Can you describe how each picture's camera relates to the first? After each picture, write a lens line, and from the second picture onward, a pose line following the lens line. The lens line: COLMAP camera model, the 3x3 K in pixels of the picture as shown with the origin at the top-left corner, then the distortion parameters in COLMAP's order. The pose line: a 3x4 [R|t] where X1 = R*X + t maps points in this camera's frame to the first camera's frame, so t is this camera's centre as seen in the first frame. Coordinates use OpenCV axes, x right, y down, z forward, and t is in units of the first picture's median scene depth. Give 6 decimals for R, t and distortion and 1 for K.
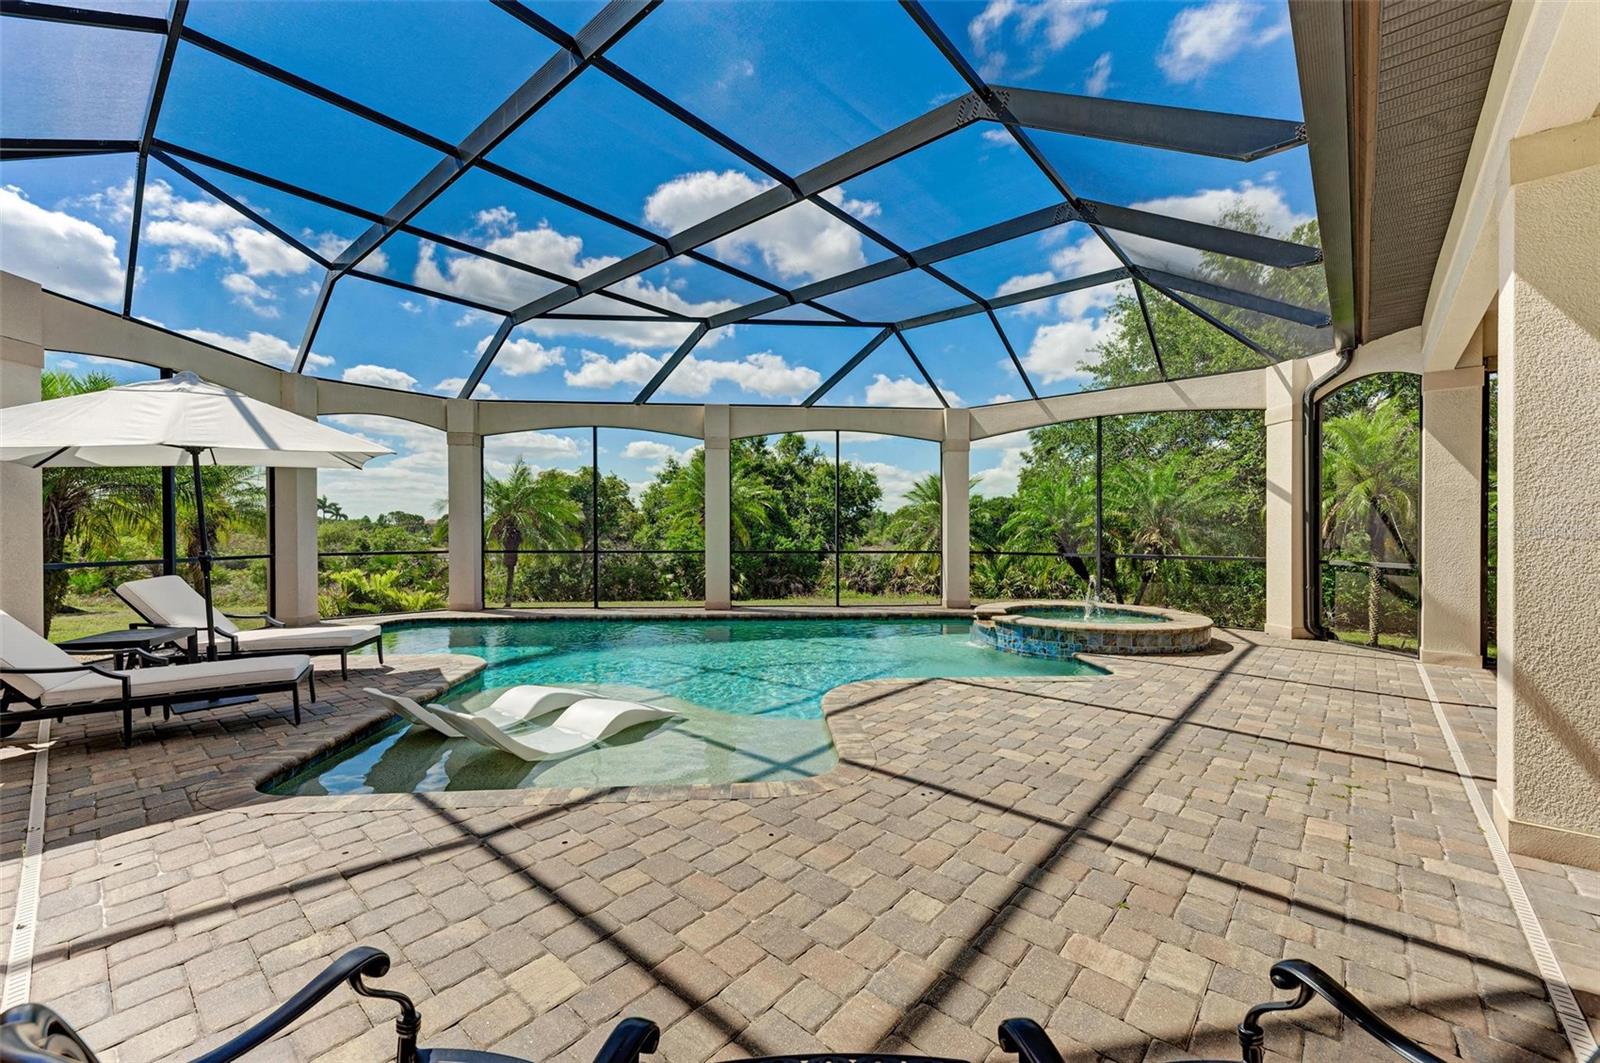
lens RADIAL K [[634.7, 0, 800.0], [0, 634.7, 531.5], [0, 0, 1]] dist [0.021308, 0.000009]
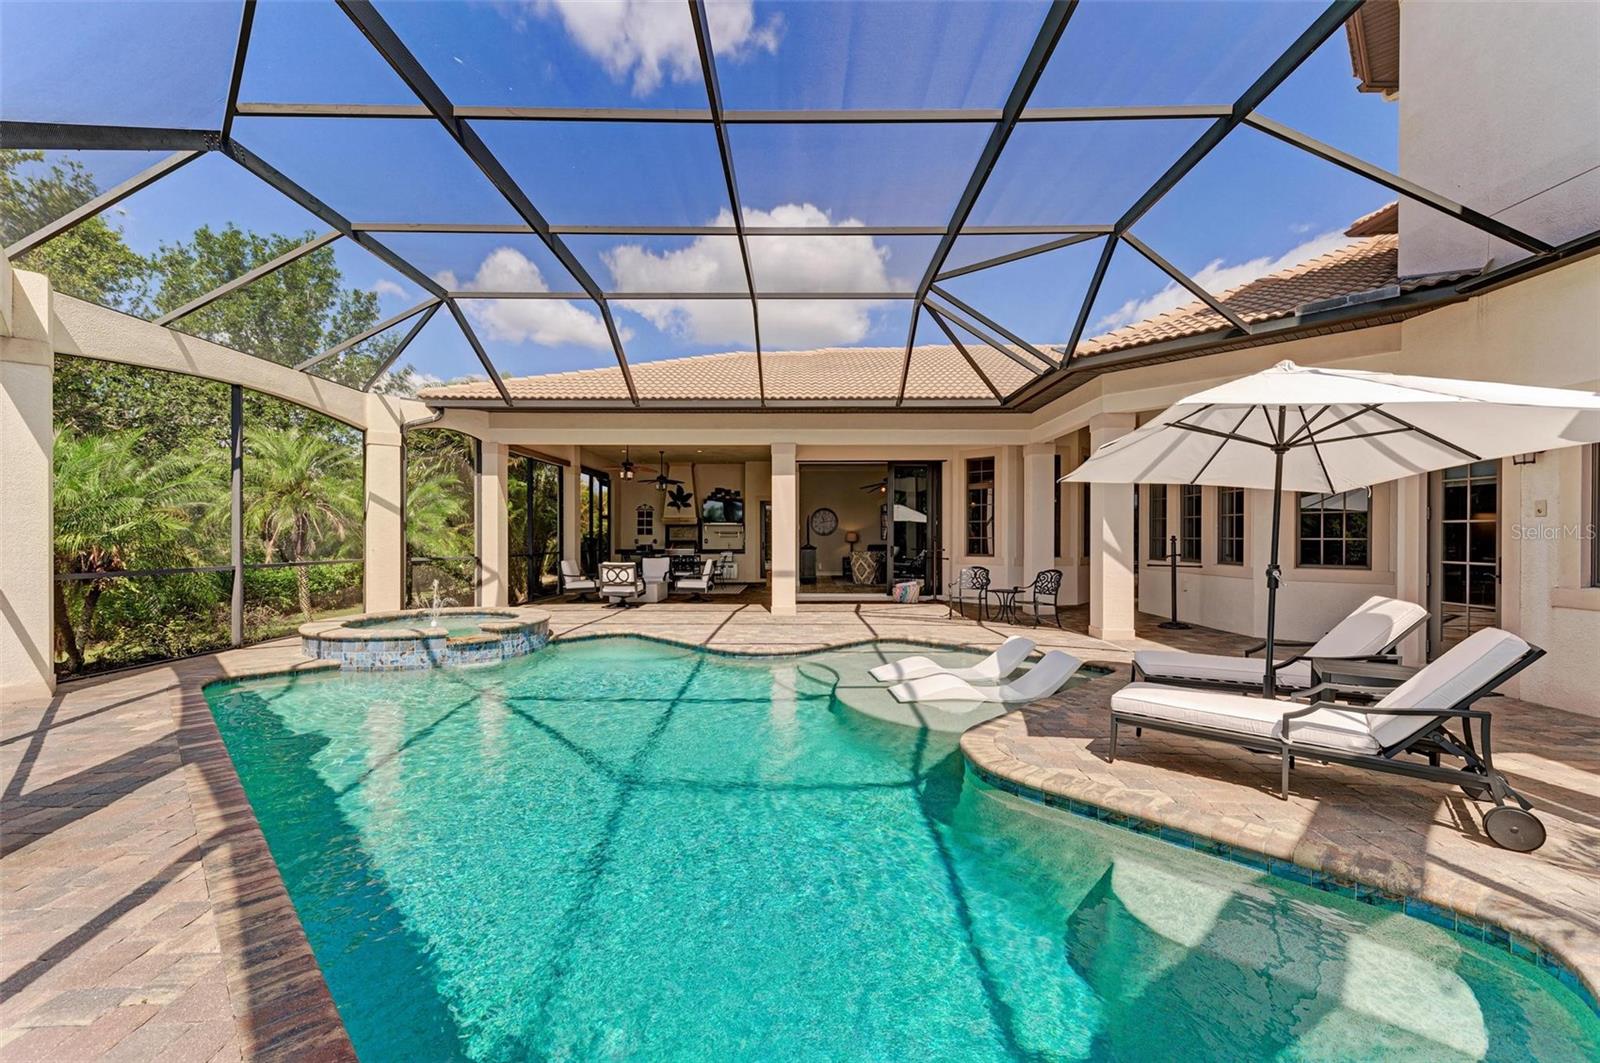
lens RADIAL K [[663.0, 0, 803.6], [0, 663.0, 534.1], [0, 0, 1]] dist [0.018848, -0.000112]
pose [[-0.664332, -0.001666, 0.747436, -0.742974], [-0.004083, 0.999991, -0.001401, -0.005608], [-0.747426, -0.003982, -0.664333, 1.319225]]
